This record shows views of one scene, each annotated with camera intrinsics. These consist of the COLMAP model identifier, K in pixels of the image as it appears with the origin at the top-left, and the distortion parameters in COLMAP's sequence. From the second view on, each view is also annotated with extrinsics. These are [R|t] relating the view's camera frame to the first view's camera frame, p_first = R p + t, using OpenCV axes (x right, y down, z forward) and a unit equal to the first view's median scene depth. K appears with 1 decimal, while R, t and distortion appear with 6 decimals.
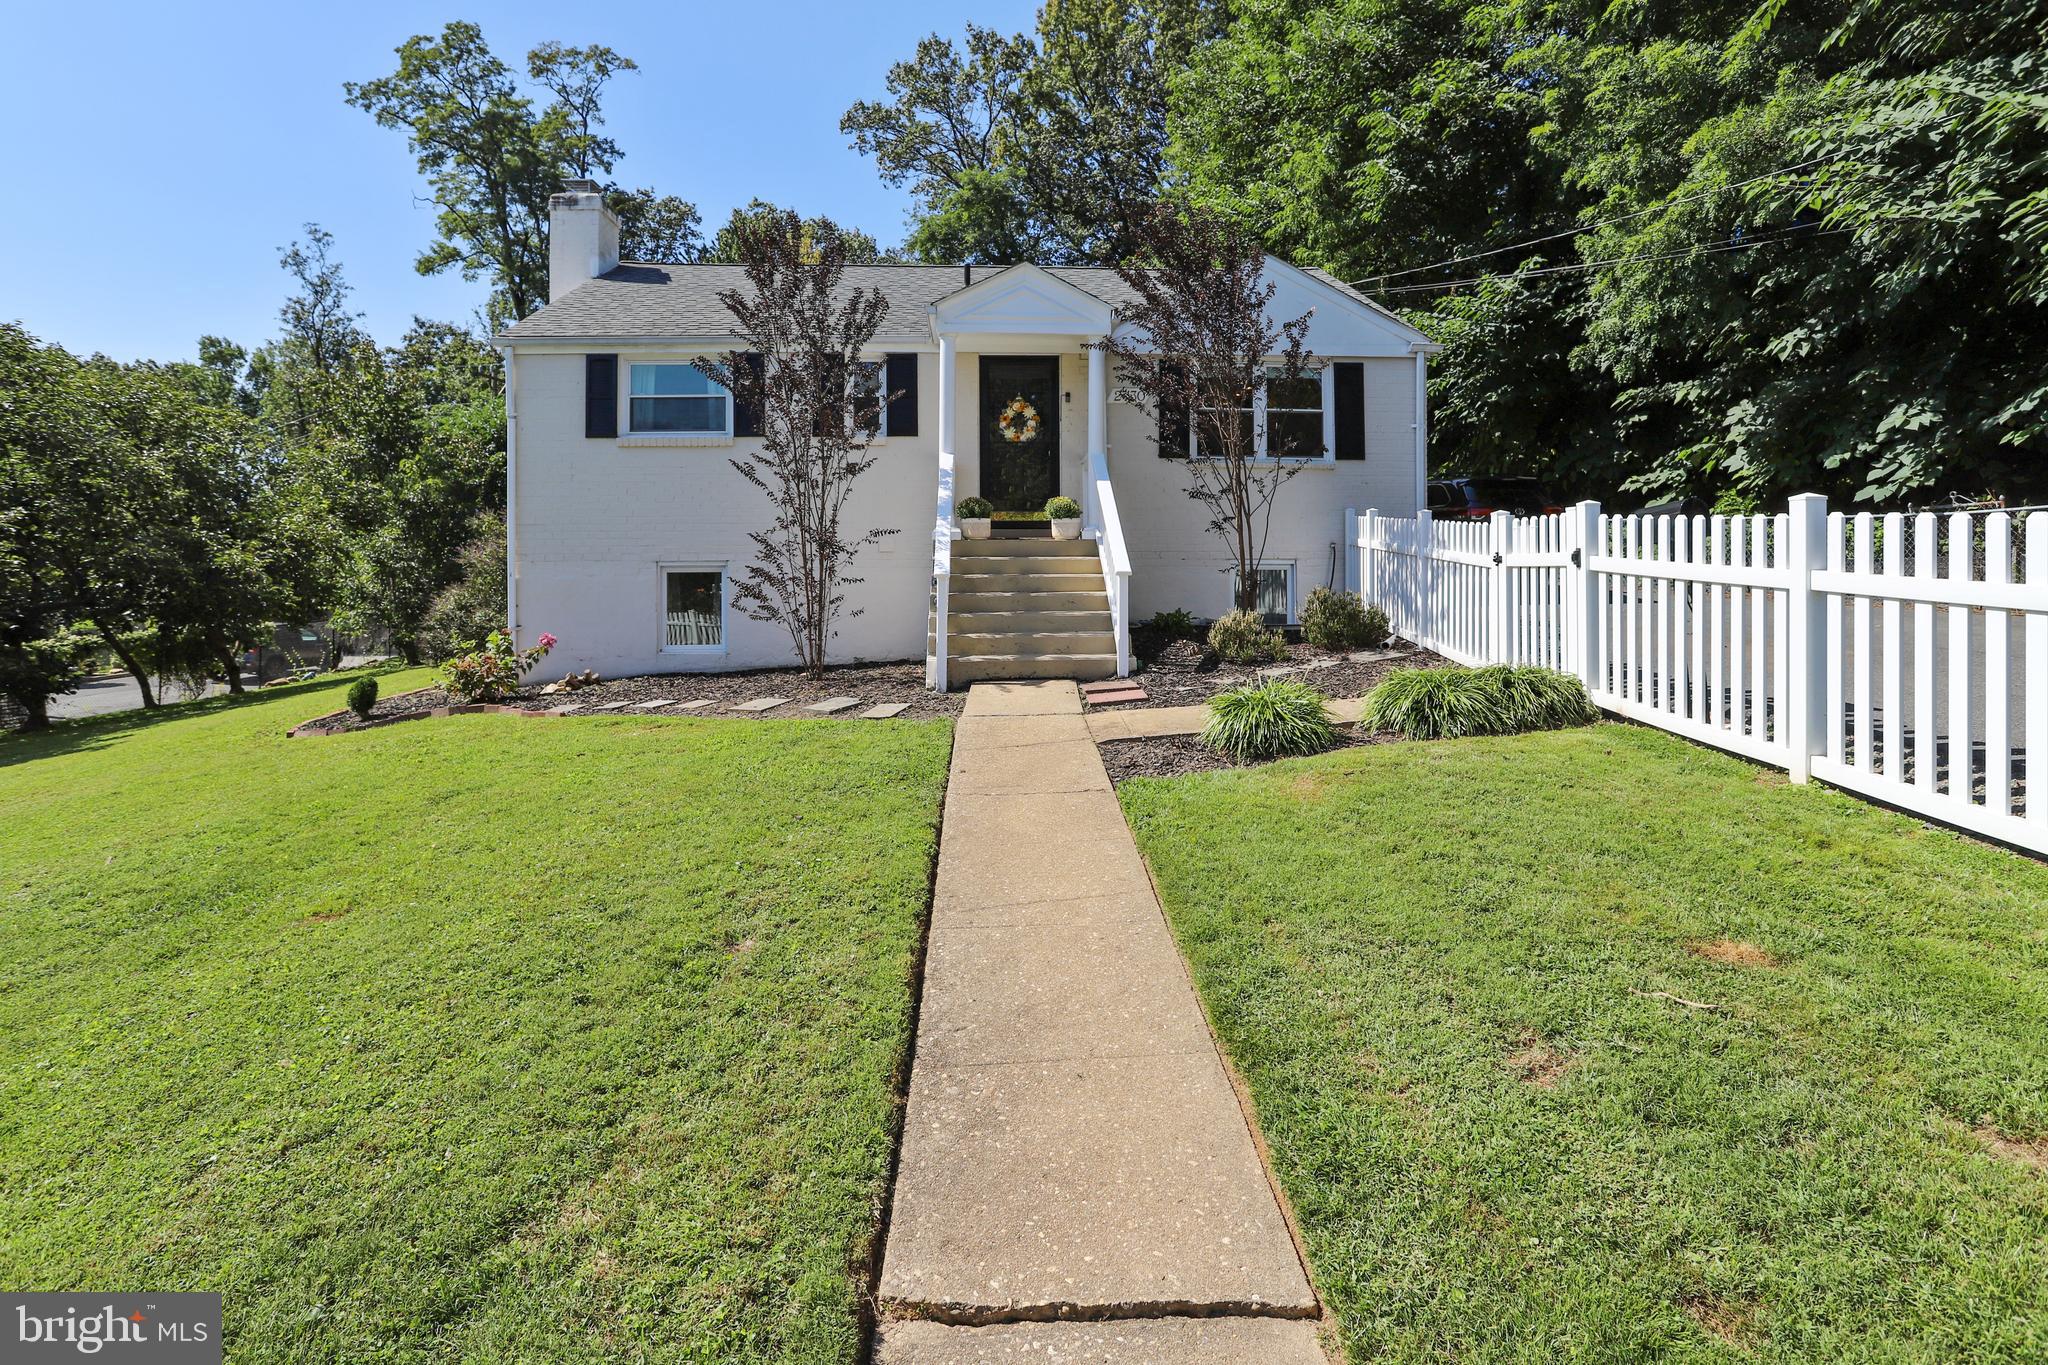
lens RADIAL K [[1038.3, 0, 1027.3], [0, 1038.3, 558.3], [0, 0, 1]] dist [-0.021913, -0.000085]
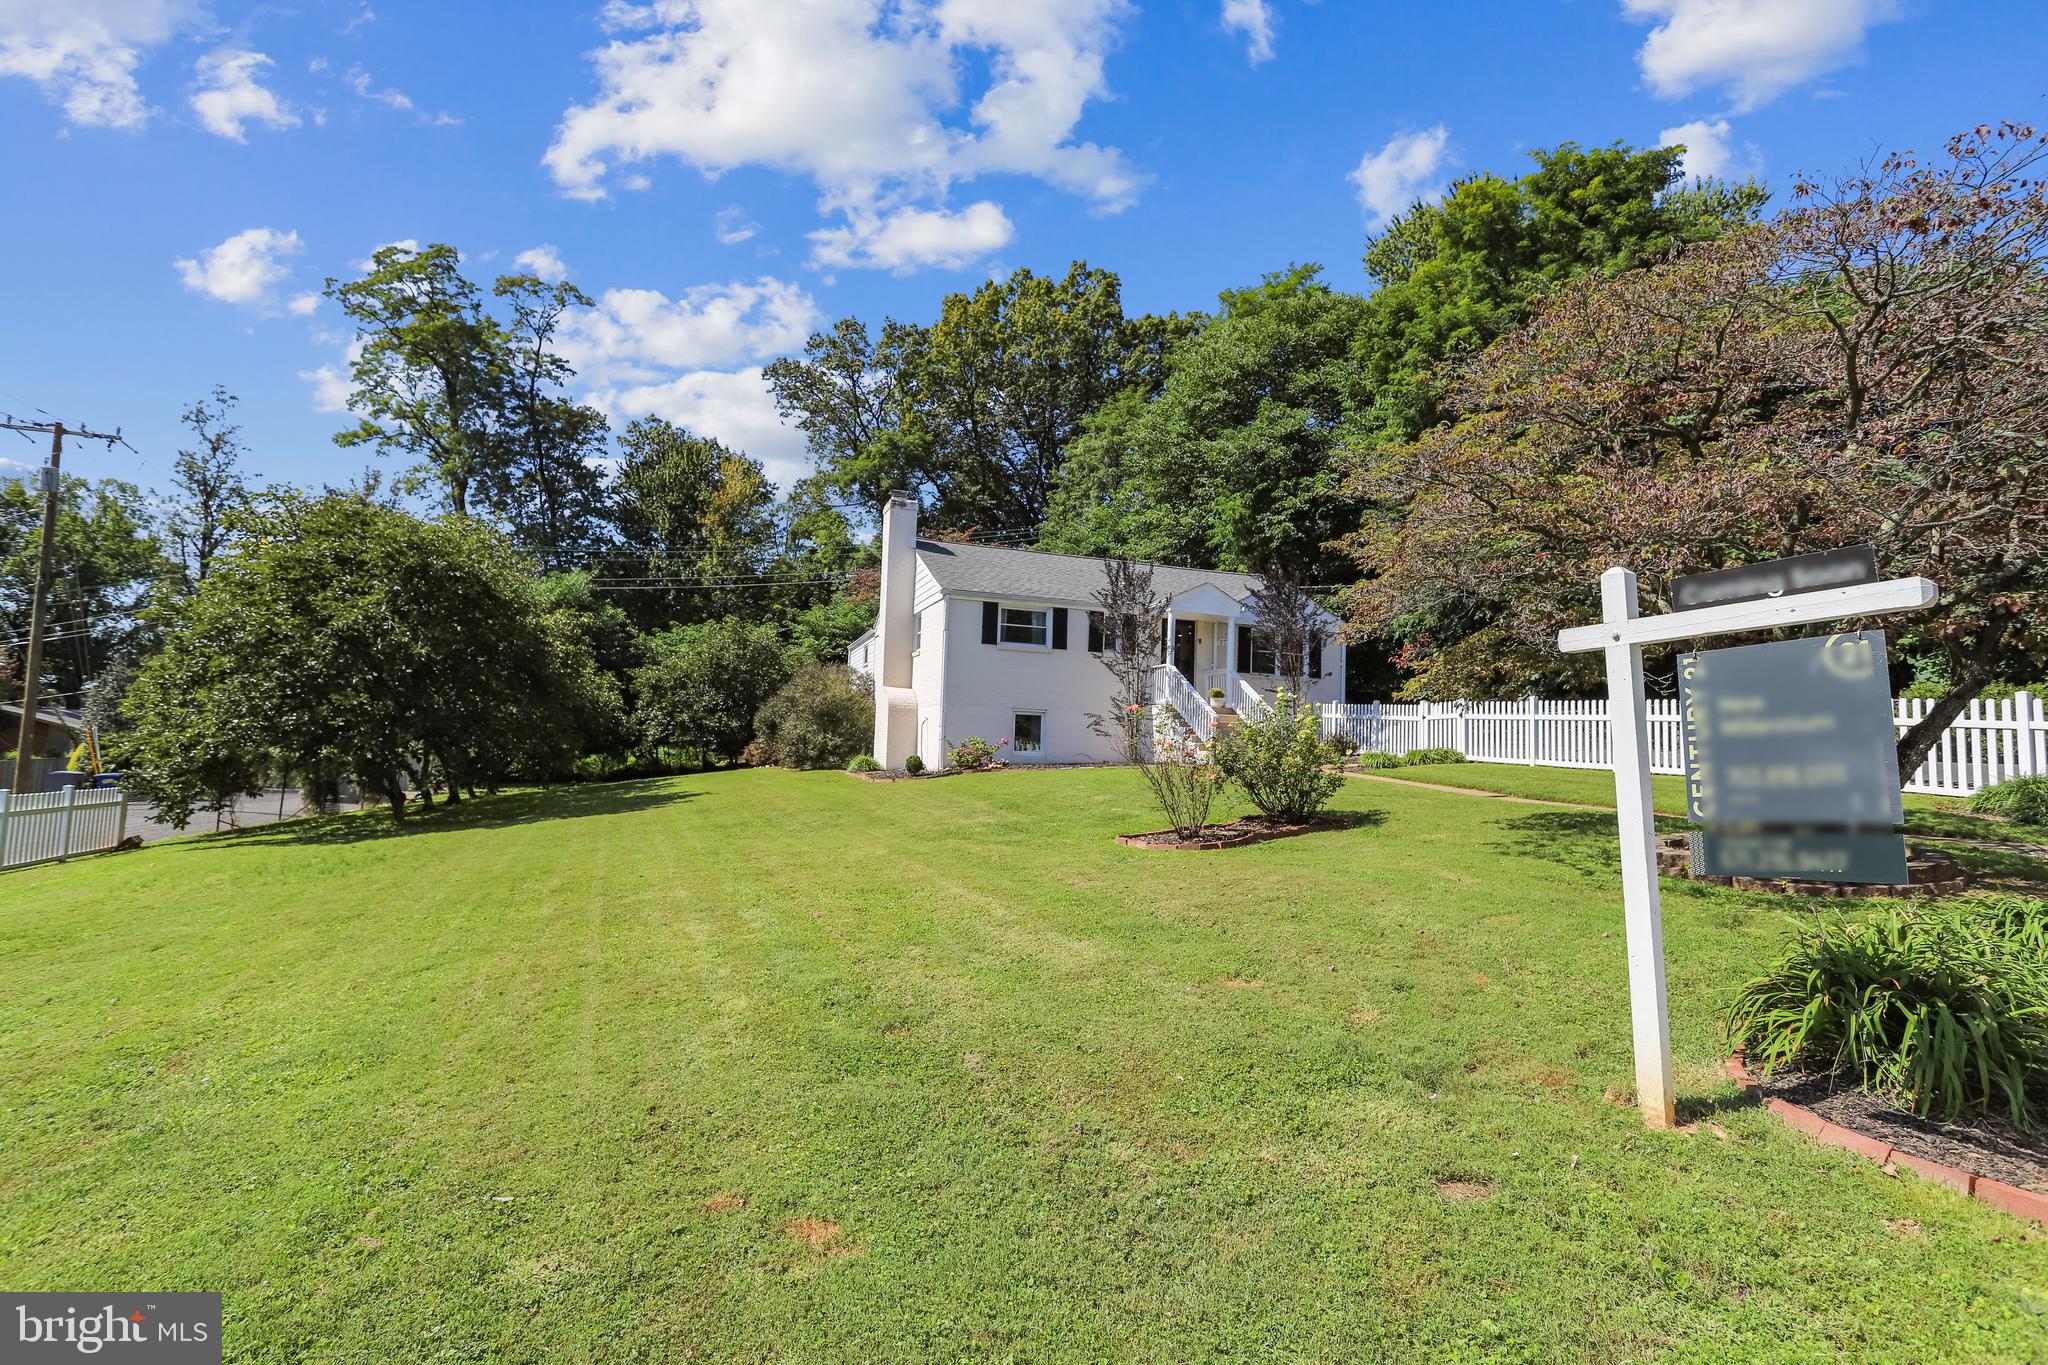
lens RADIAL K [[996.9, 0, 1031.4], [0, 996.9, 677.7], [0, 0, 1]] dist [-0.049095, 0.026557]
pose [[0.956877, 0.061652, 0.283875, -0.203633], [-0.039394, 0.995732, -0.083464, 0.024339], [-0.287809, 0.068682, 0.955222, -0.195159]]
